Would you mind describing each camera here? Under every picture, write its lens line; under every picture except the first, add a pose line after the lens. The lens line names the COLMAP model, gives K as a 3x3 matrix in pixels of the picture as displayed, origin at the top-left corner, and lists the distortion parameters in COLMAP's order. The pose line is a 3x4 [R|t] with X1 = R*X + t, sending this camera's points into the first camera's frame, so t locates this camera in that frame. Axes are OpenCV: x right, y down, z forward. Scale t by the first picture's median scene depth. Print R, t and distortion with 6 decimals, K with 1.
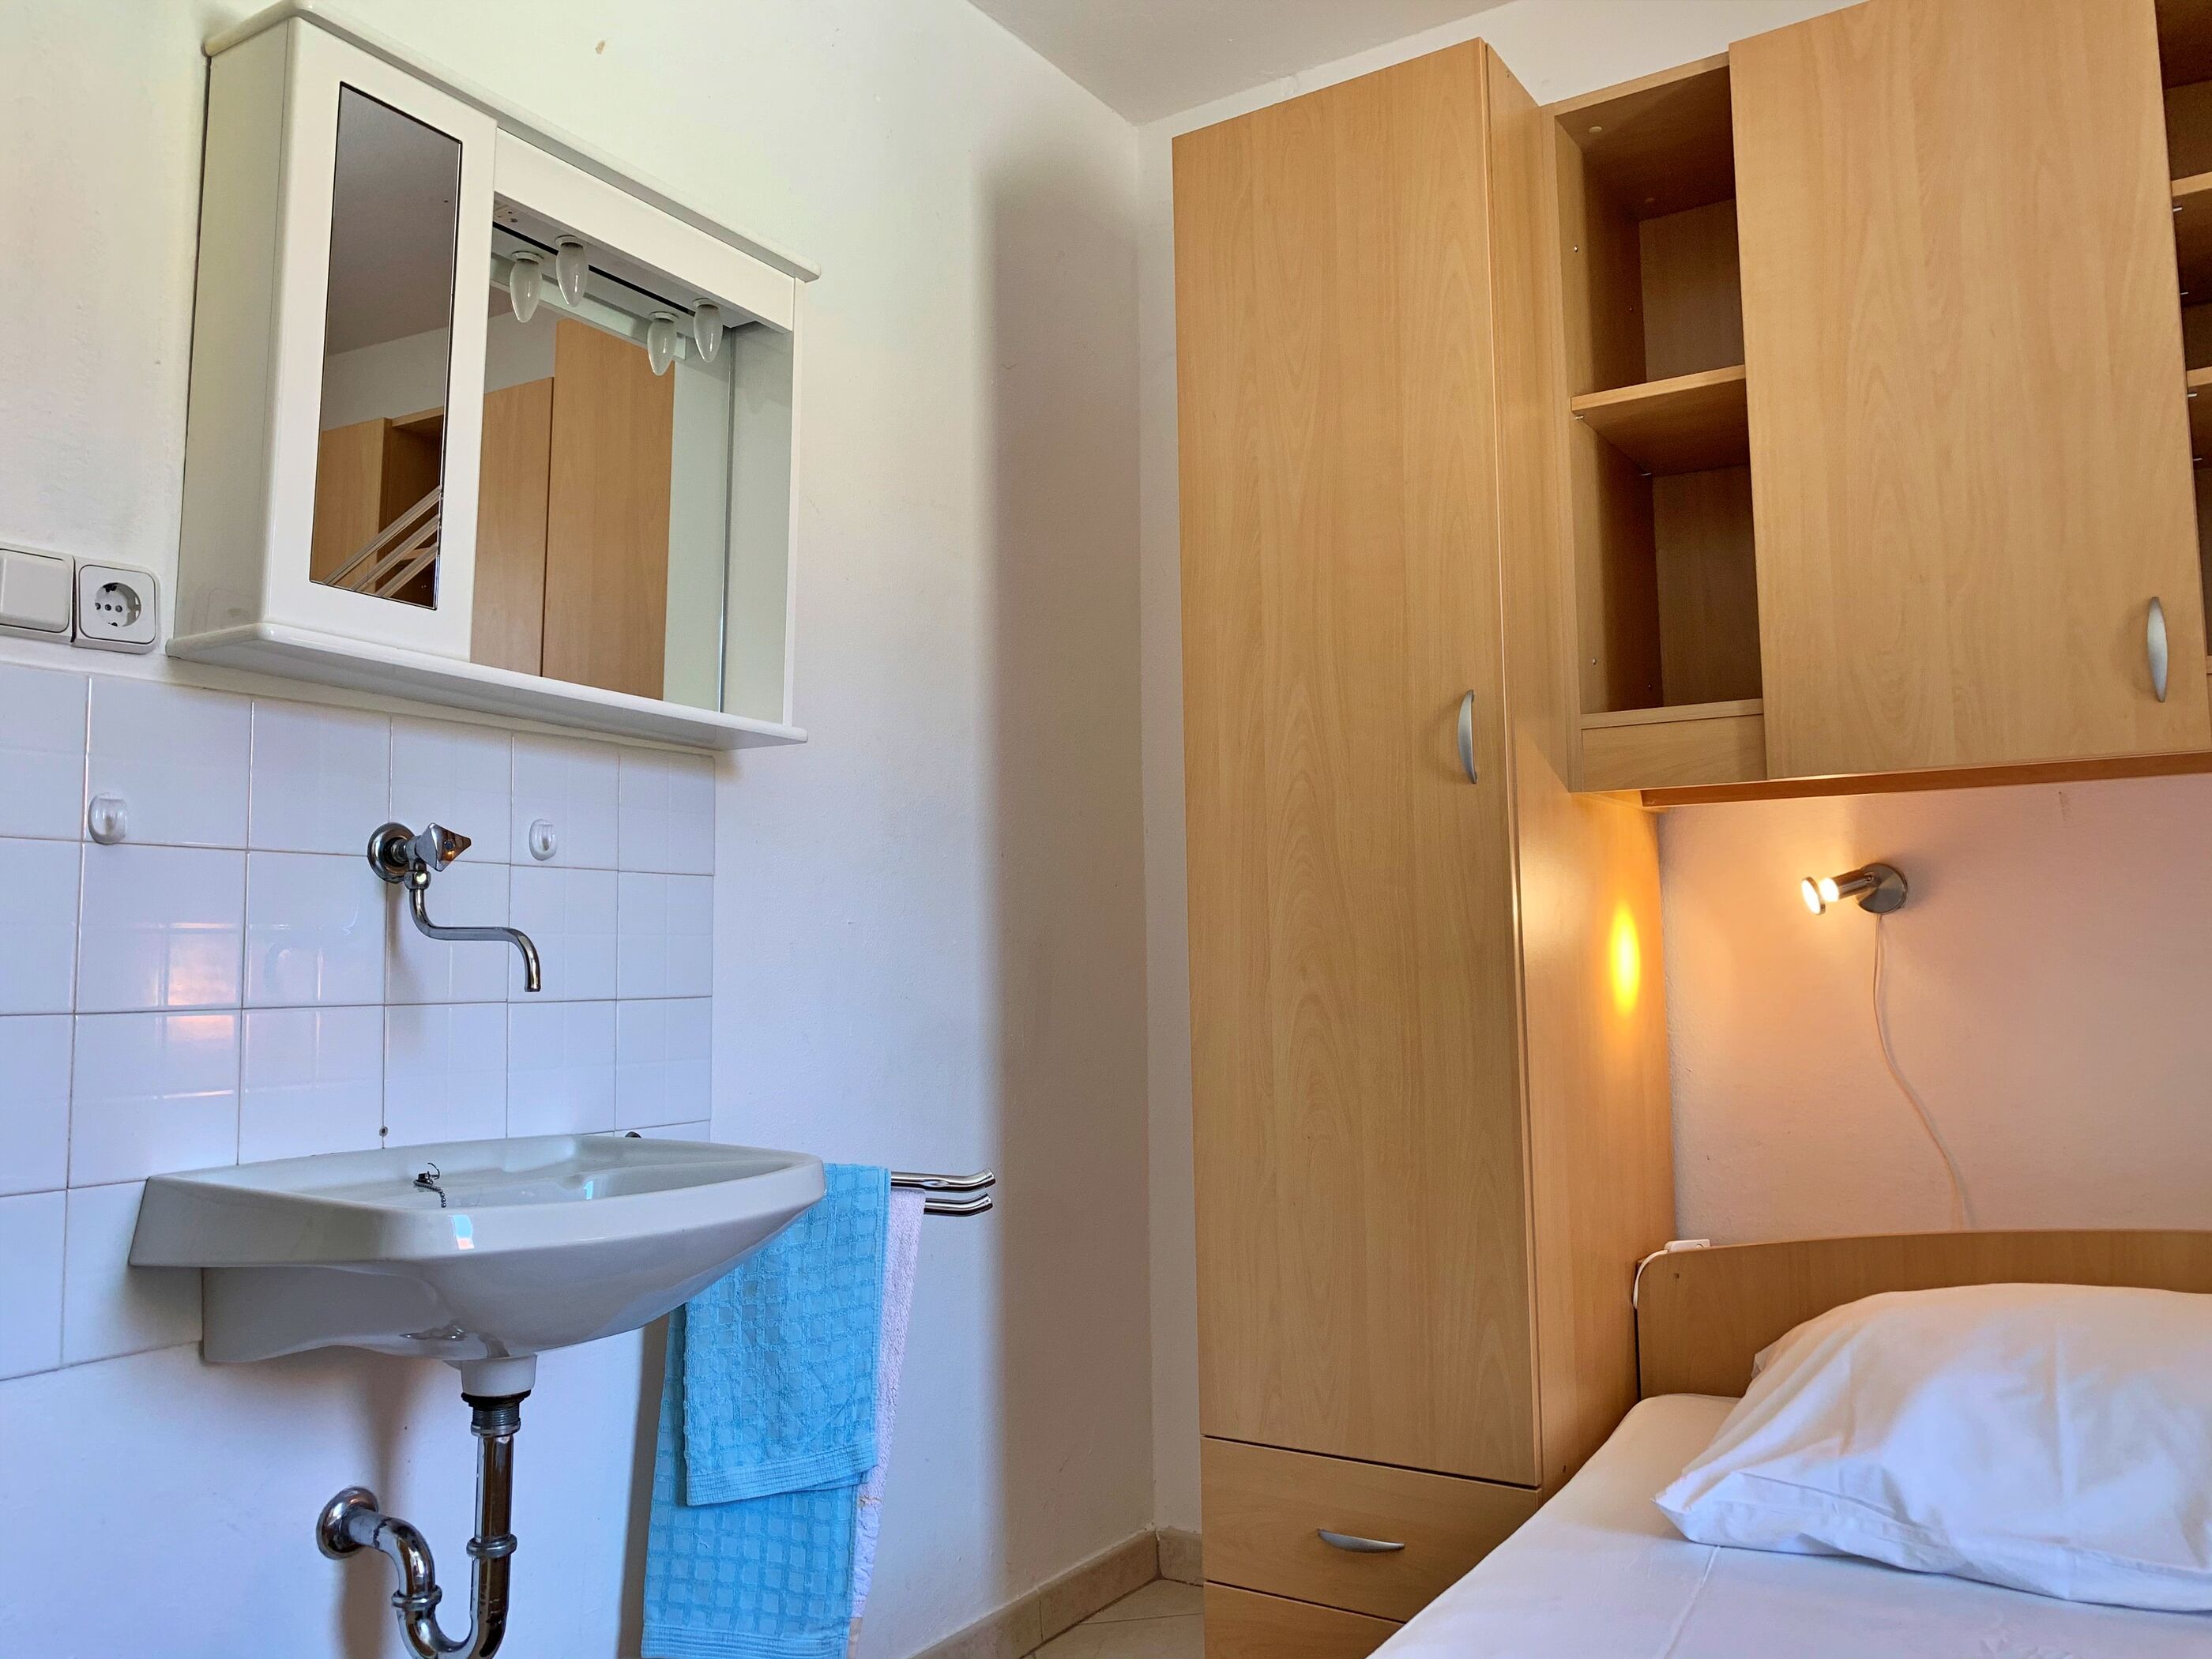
lens RADIAL K [[1692.9, 0, 1107.8], [0, 1692.9, 818.3], [0, 0, 1]] dist [0.022429, -0.025677]
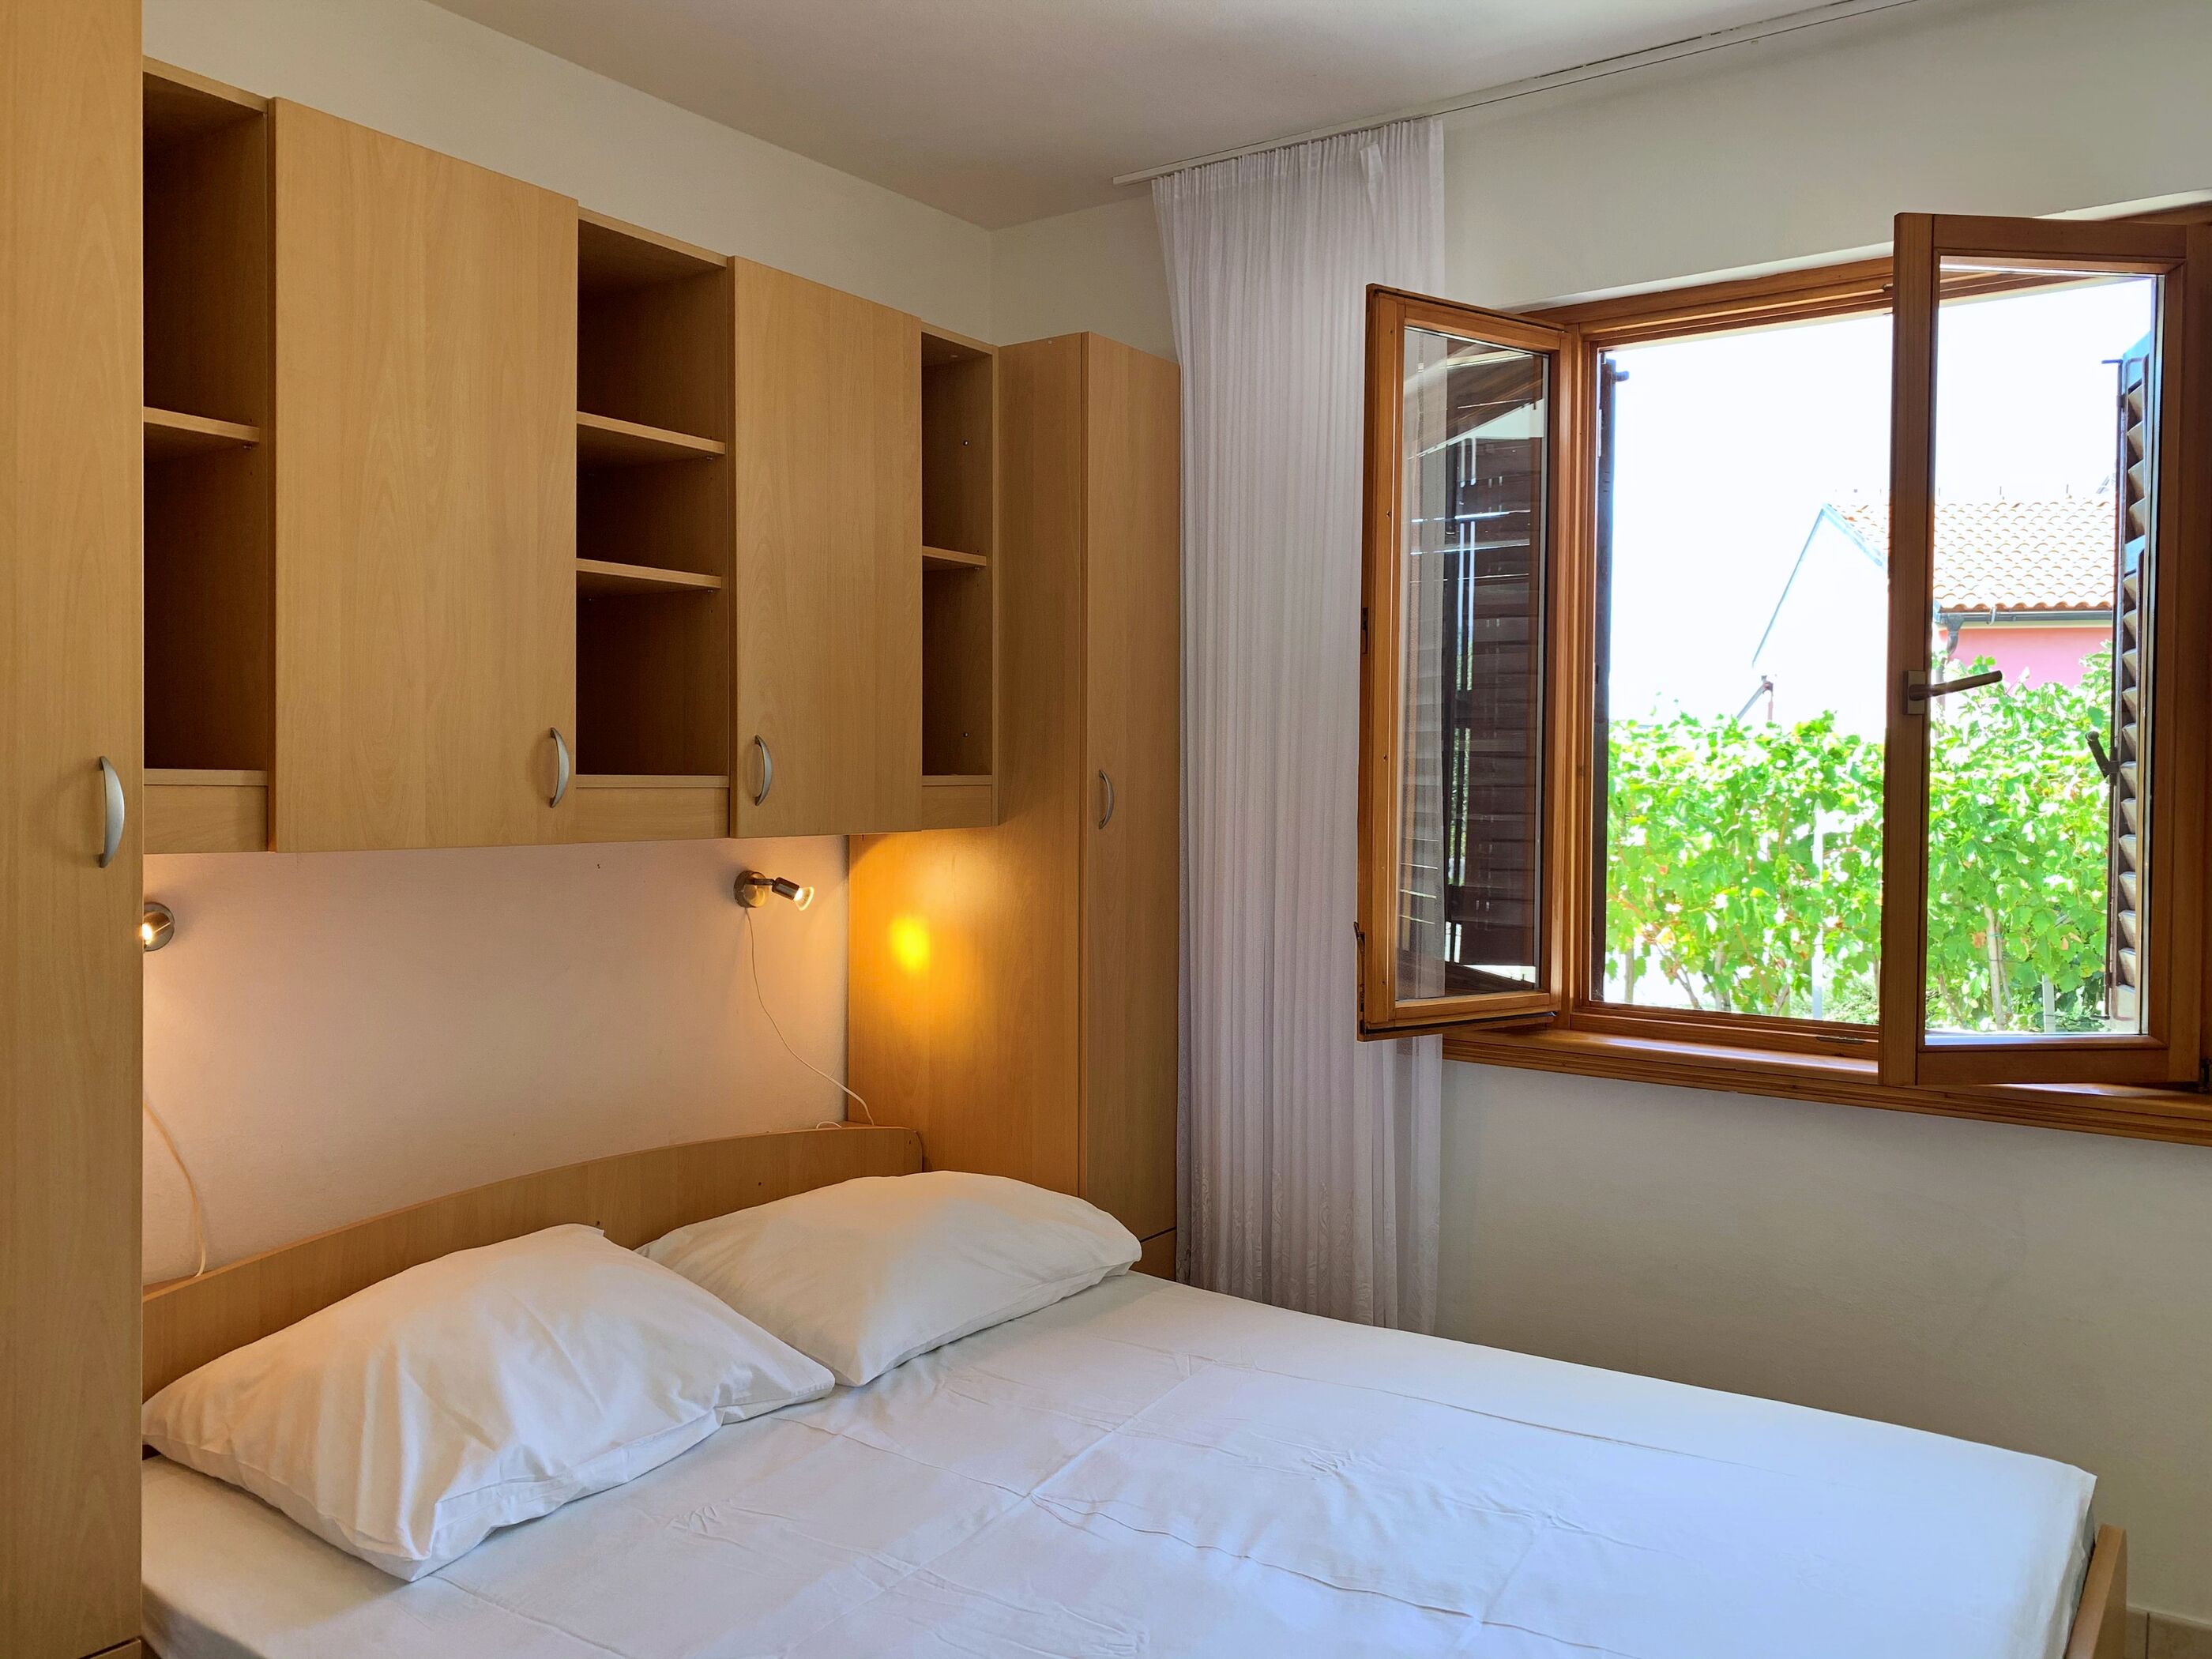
lens RADIAL K [[1692.9, 0, 1105.1], [0, 1692.9, 808.5], [0, 0, 1]] dist [0.022429, -0.025677]
pose [[0.036457, -0.000078, 0.999335, -0.623485], [-0.103295, 0.994643, 0.003846, -0.105973], [-0.993982, -0.103366, 0.036254, 0.469127]]
